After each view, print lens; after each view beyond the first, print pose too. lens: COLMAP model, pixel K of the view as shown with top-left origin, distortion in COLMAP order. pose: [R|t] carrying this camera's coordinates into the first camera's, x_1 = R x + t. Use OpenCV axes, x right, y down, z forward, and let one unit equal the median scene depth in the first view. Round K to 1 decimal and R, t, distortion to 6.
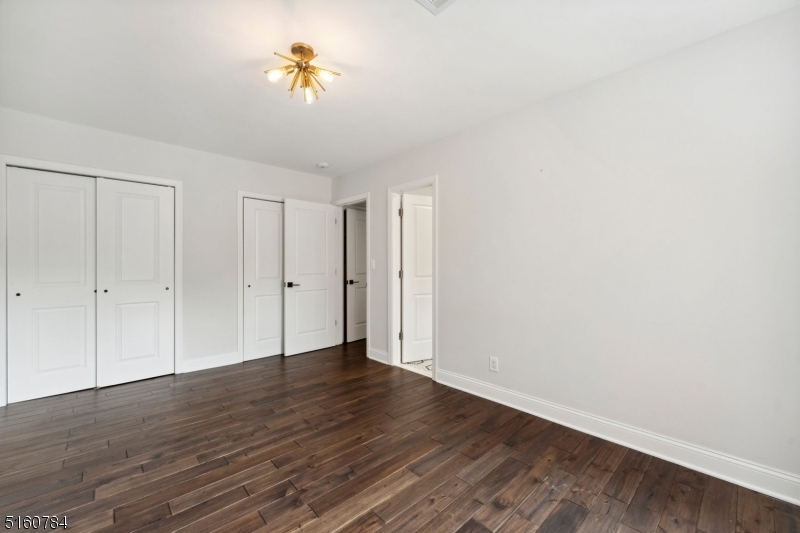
lens RADIAL K [[329.9, 0, 392.6], [0, 329.9, 272.8], [0, 0, 1]] dist [0.001461, 0.000189]
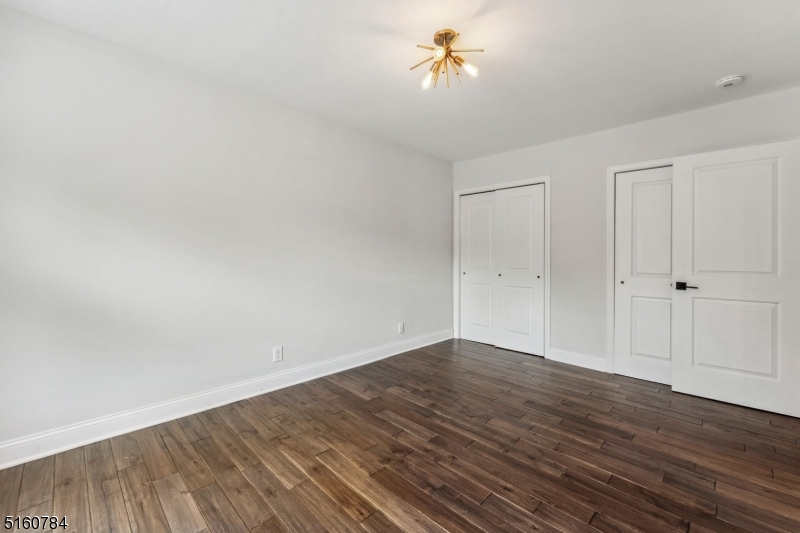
lens RADIAL K [[349.3, 0, 399.9], [0, 349.3, 262.6], [0, 0, 1]] dist [0.000112, -0.000034]
pose [[0.017841, 0.018050, -0.999678, 0.671158], [-0.029981, 0.999397, 0.017509, -0.010164], [0.999391, 0.029659, 0.018371, 0.739345]]
